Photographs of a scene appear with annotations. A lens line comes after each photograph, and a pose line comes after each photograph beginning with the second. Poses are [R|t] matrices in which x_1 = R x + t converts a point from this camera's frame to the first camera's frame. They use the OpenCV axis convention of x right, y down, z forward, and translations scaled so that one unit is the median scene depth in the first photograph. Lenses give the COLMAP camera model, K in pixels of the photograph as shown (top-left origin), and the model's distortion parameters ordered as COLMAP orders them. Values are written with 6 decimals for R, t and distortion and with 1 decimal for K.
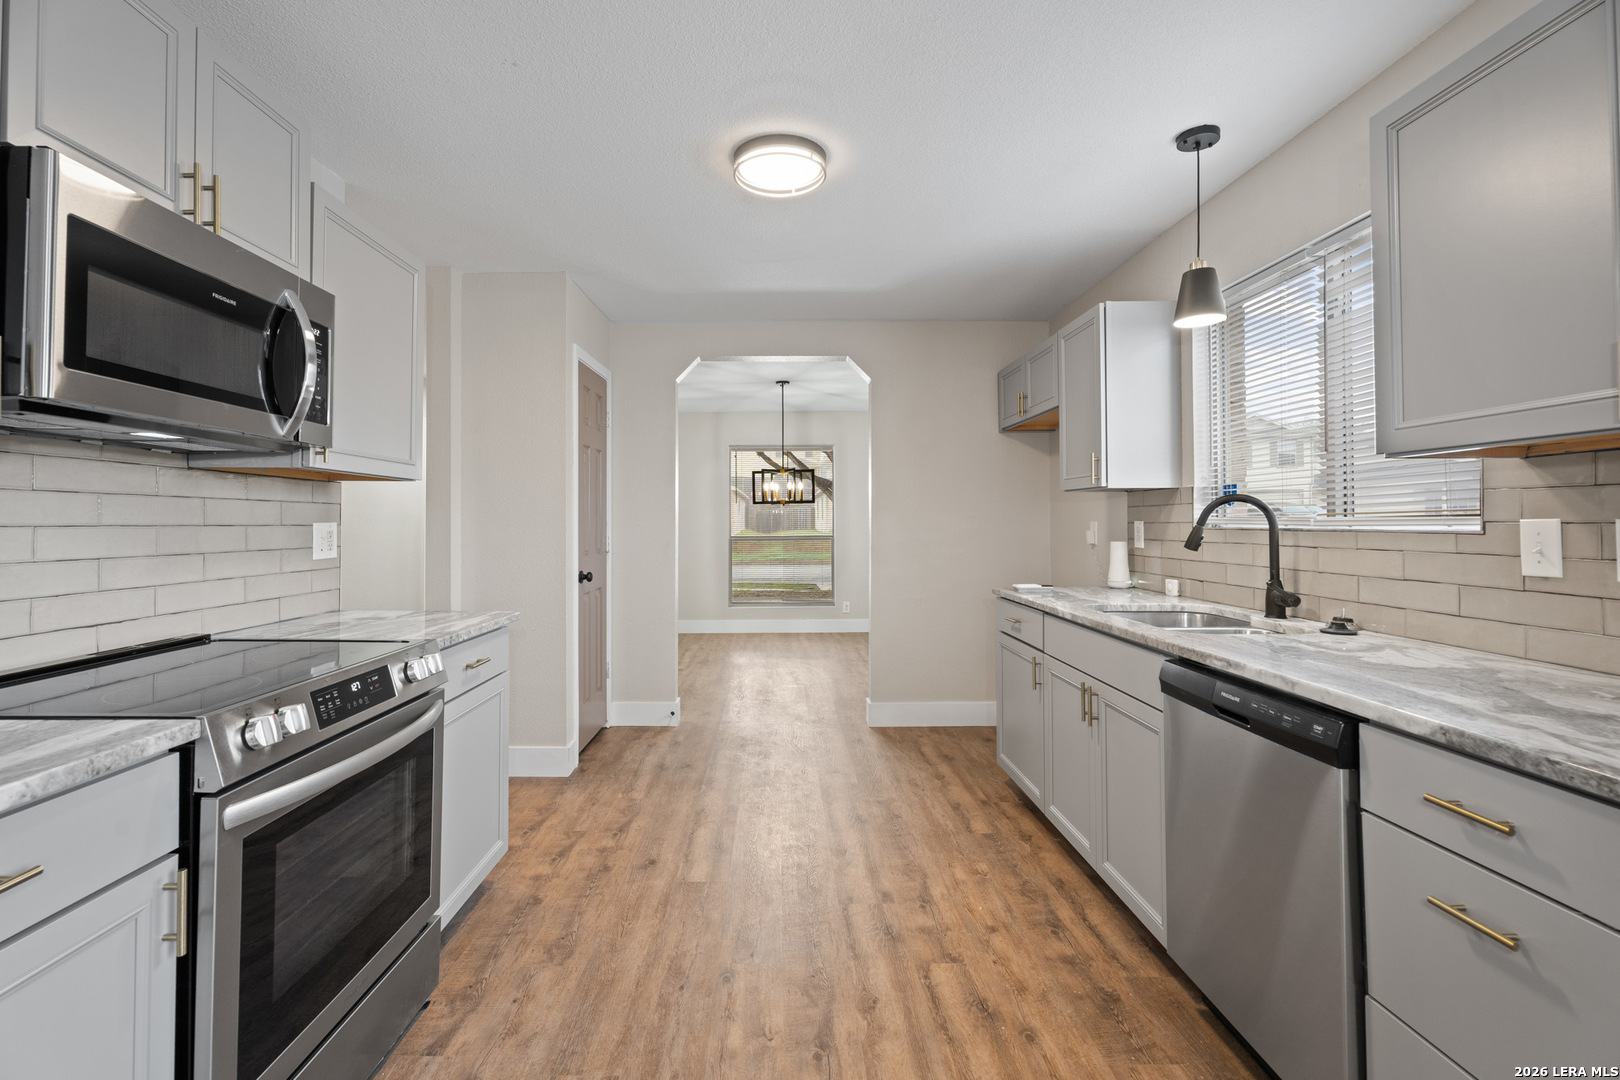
lens RADIAL K [[712.8, 0, 767.2], [0, 712.8, 509.3], [0, 0, 1]] dist [-0.002416, -0.000545]
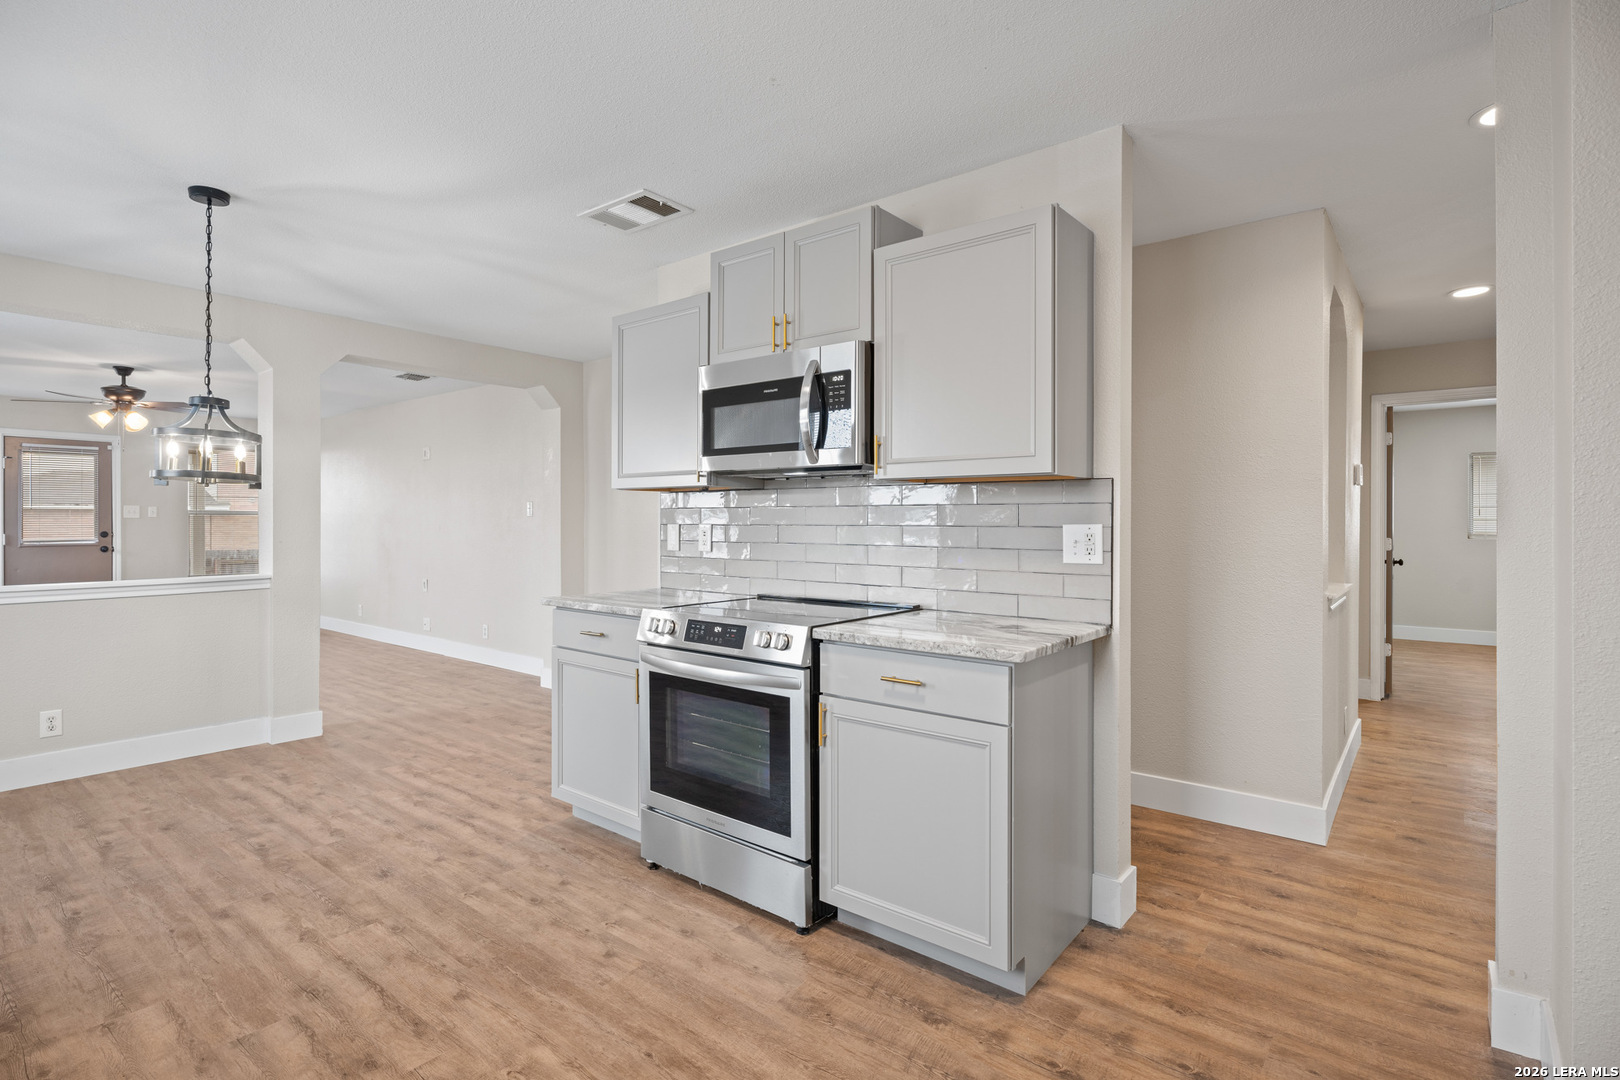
lens RADIAL K [[776.9, 0, 811.0], [0, 776.9, 523.5], [0, 0, 1]] dist [-0.009536, -0.000438]
pose [[-0.606529, 0.000295, -0.795061, 0.430244], [0.013188, 0.999866, -0.009689, 0.024783], [0.794952, -0.016362, -0.606452, 1.460255]]
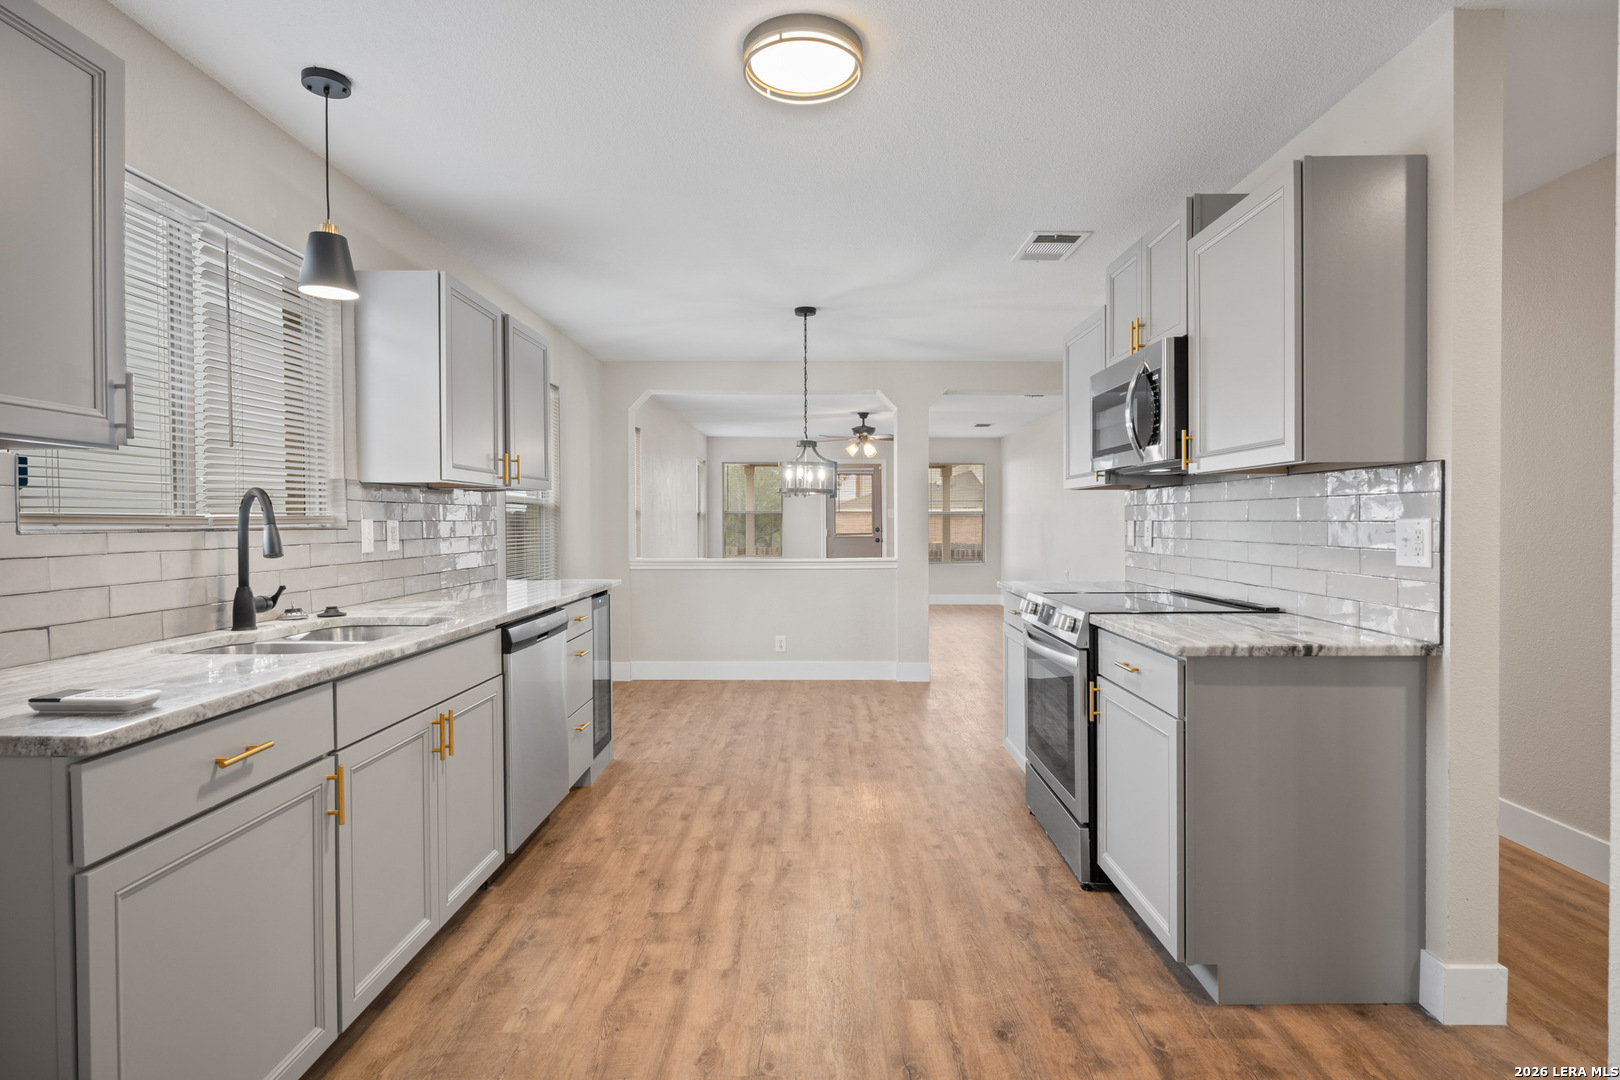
lens RADIAL K [[820.6, 0, 833.5], [0, 820.6, 531.7], [0, 0, 1]] dist [-0.025927, 0.005372]
pose [[-0.999595, 0.003651, -0.028208, 0.015670], [0.003808, 0.999978, -0.005505, 0.039105], [0.028187, -0.005610, -0.999587, 2.015072]]
